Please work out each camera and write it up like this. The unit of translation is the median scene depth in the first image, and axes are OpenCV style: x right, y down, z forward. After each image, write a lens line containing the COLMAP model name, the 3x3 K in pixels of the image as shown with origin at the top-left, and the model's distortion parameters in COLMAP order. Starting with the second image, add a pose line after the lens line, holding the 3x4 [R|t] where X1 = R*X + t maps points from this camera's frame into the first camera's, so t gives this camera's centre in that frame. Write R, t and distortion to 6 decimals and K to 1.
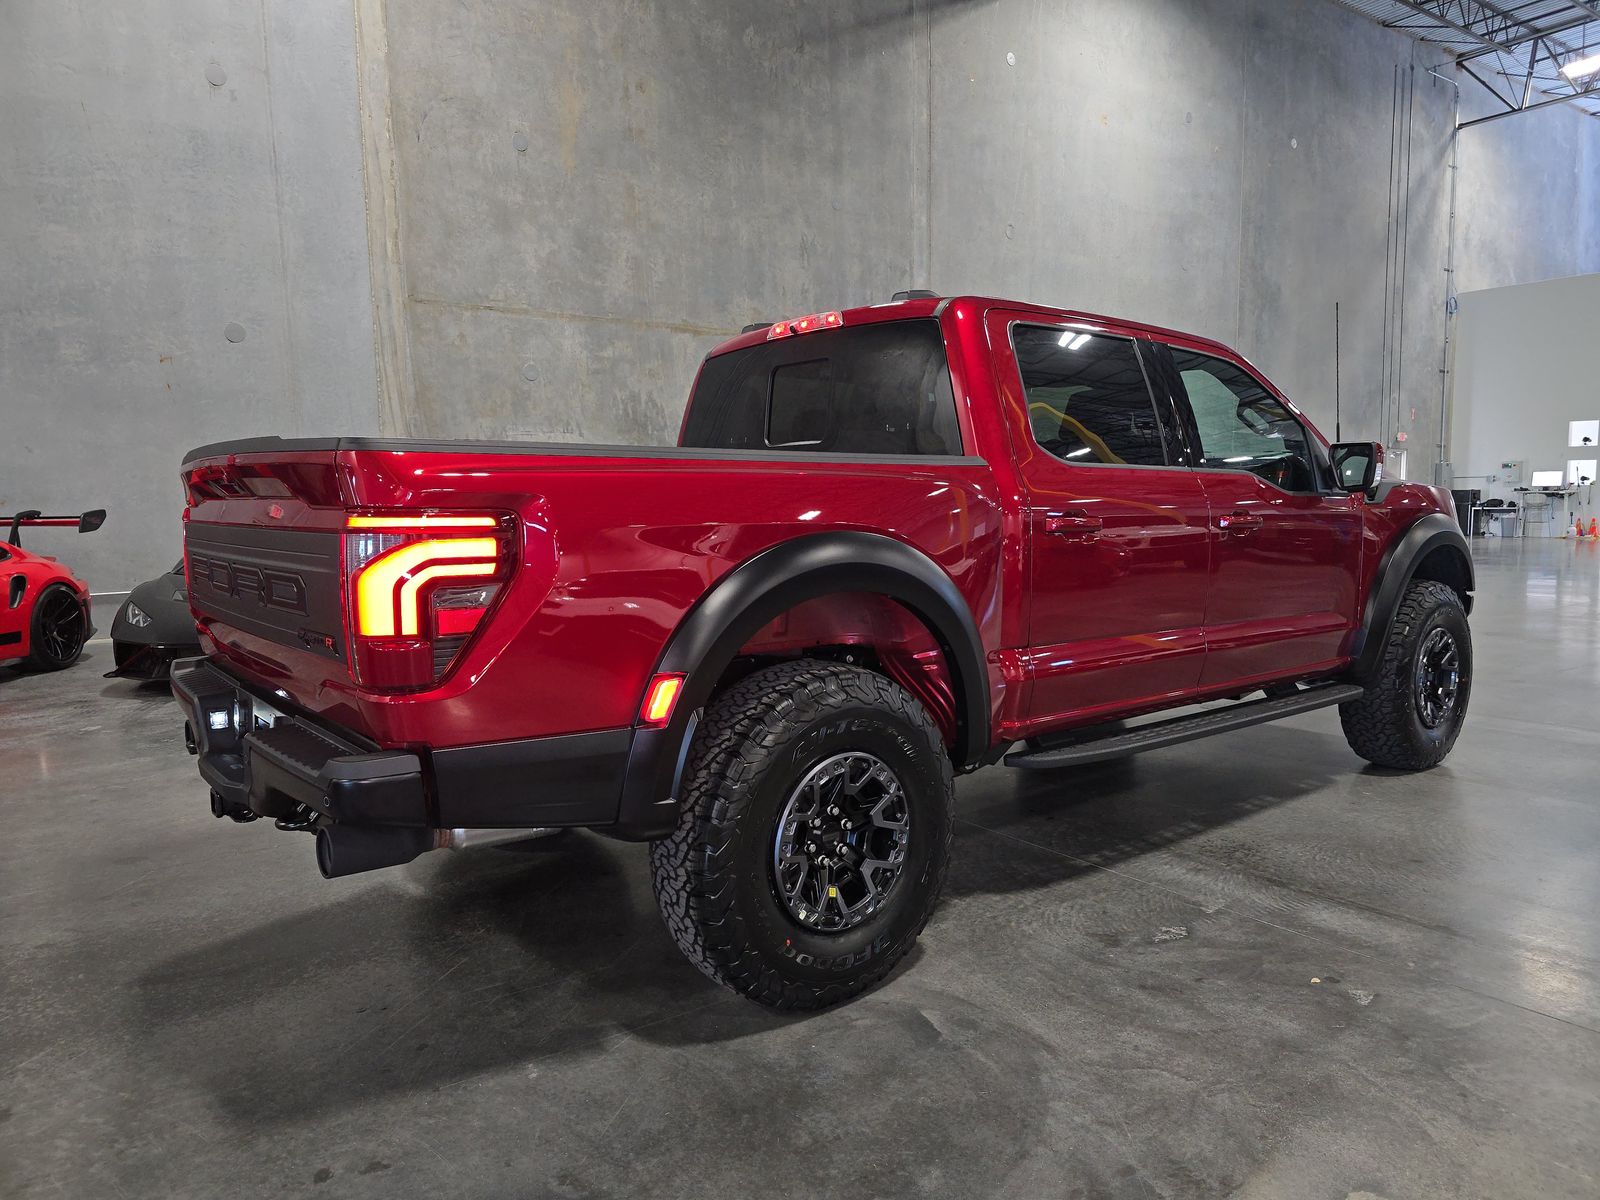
lens RADIAL K [[1070.7, 0, 804.4], [0, 1070.7, 604.0], [0, 0, 1]] dist [0.032195, -0.027867]
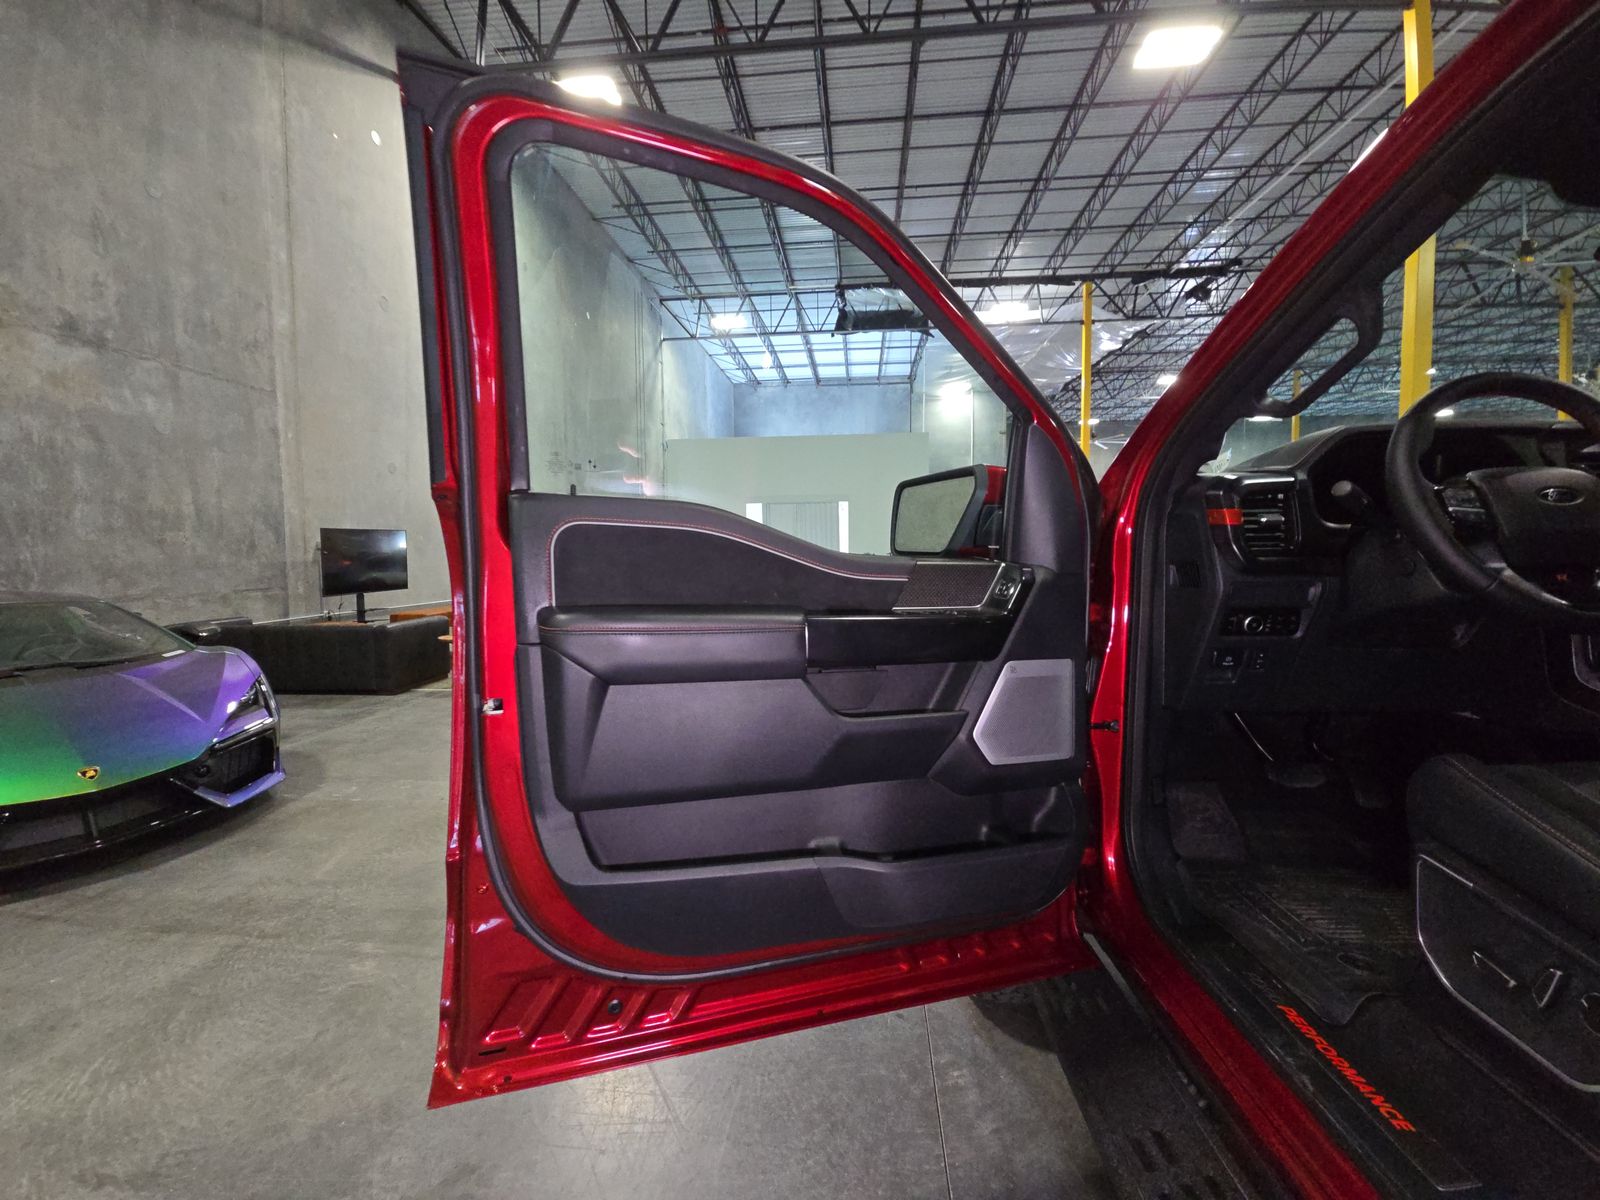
lens RADIAL K [[647.9, 0, 794.1], [0, 647.9, 587.5], [0, 0, 1]] dist [-0.001198, -0.002122]
pose [[0.673041, -0.027609, 0.739089, -0.006024], [0.069518, 0.997240, -0.026053, -0.024908], [-0.736331, 0.068915, 0.673103, 0.234539]]
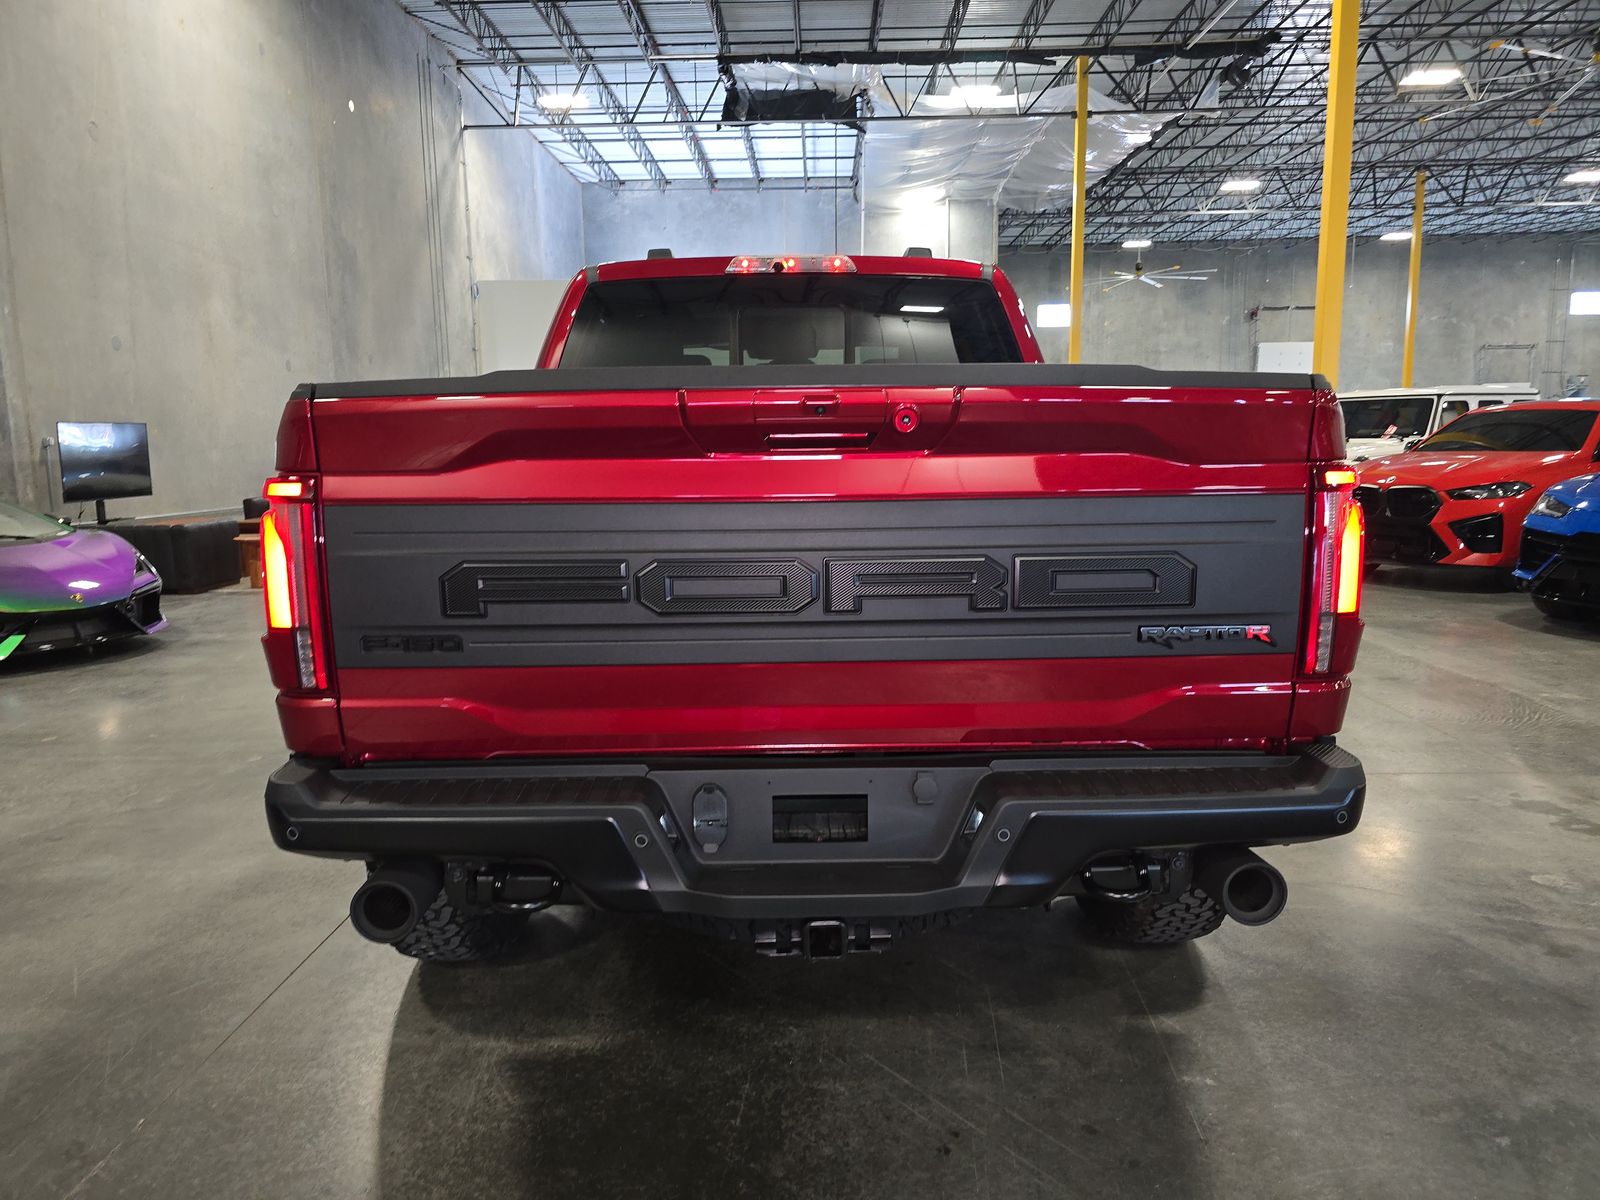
lens RADIAL K [[1070.7, 0, 798.3], [0, 1070.7, 599.9], [0, 0, 1]] dist [0.032195, -0.027867]
pose [[0.609298, -0.102307, 0.786314, -0.117465], [0.081748, 0.994462, 0.066045, -0.006110], [-0.788716, 0.024038, 0.614288, 0.072091]]
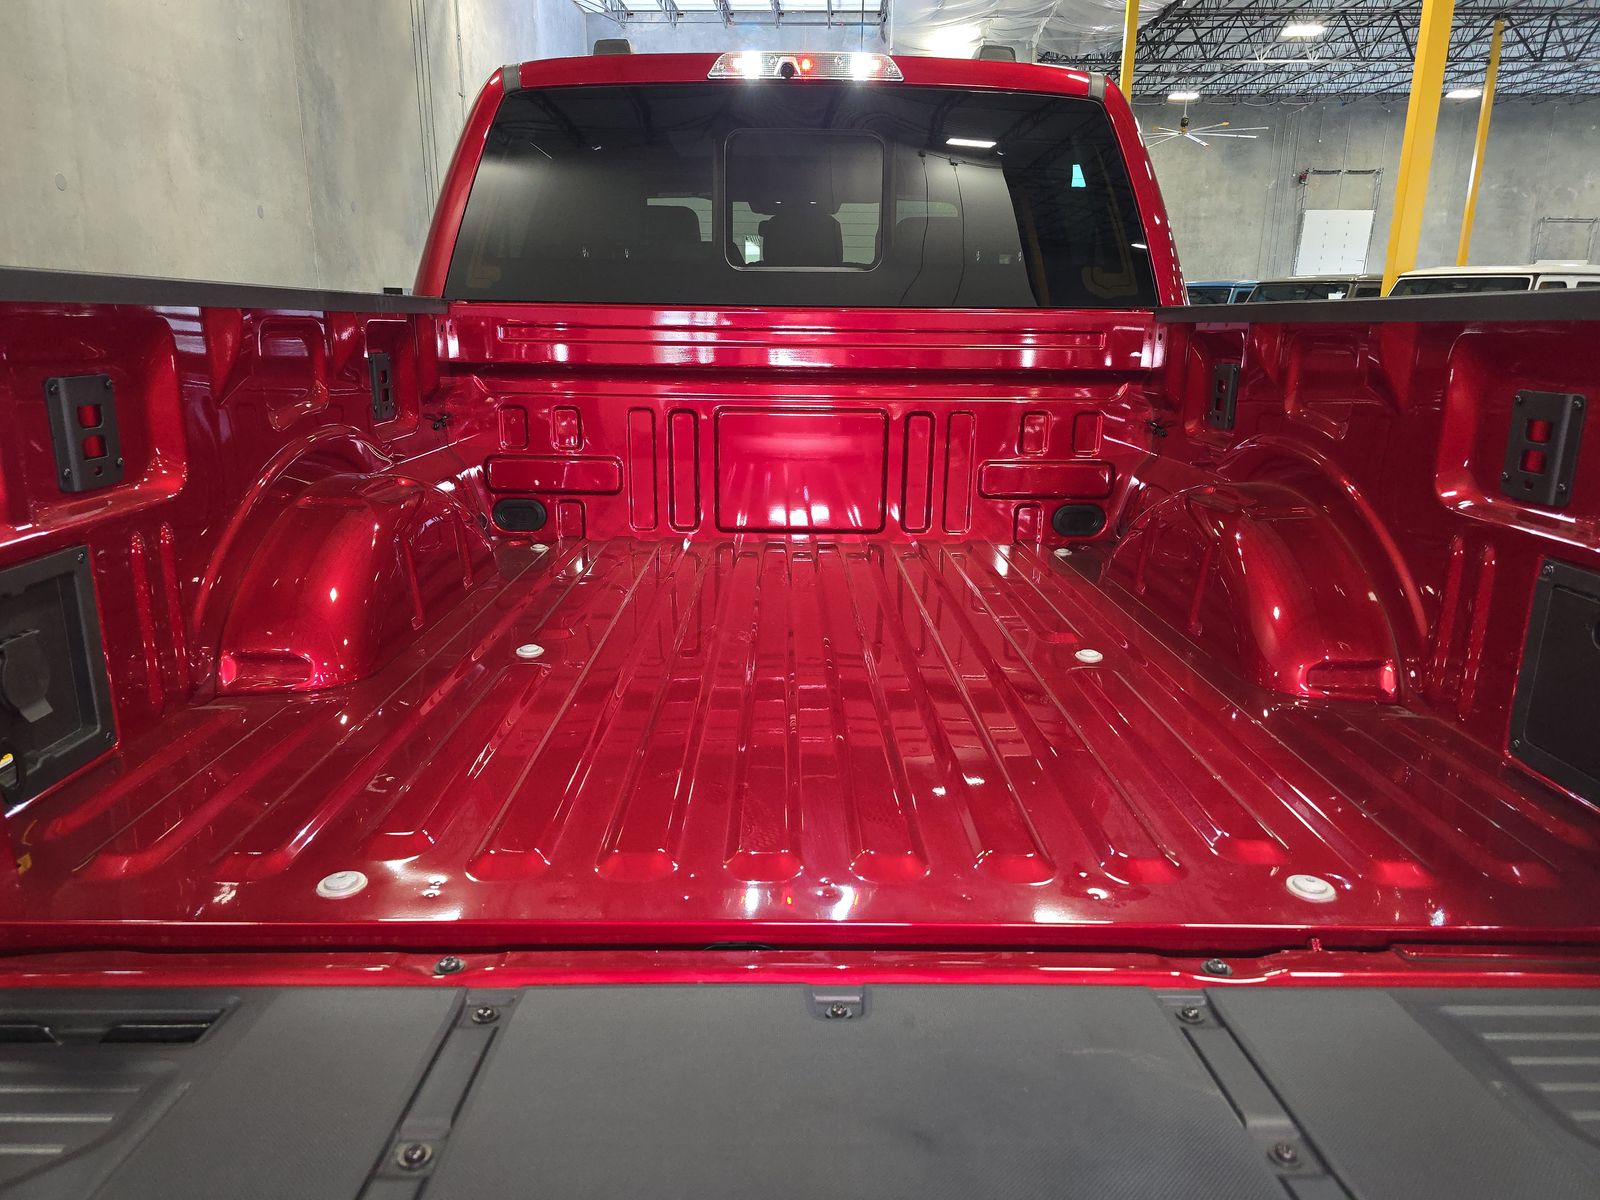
lens RADIAL K [[1070.7, 0, 796.7], [0, 1070.7, 604.4], [0, 0, 1]] dist [0.032195, -0.027867]
pose [[0.621090, -0.183959, 0.761844, -0.083173], [0.058616, 0.980244, 0.188909, -0.012595], [-0.781545, -0.072673, 0.619602, 0.097670]]
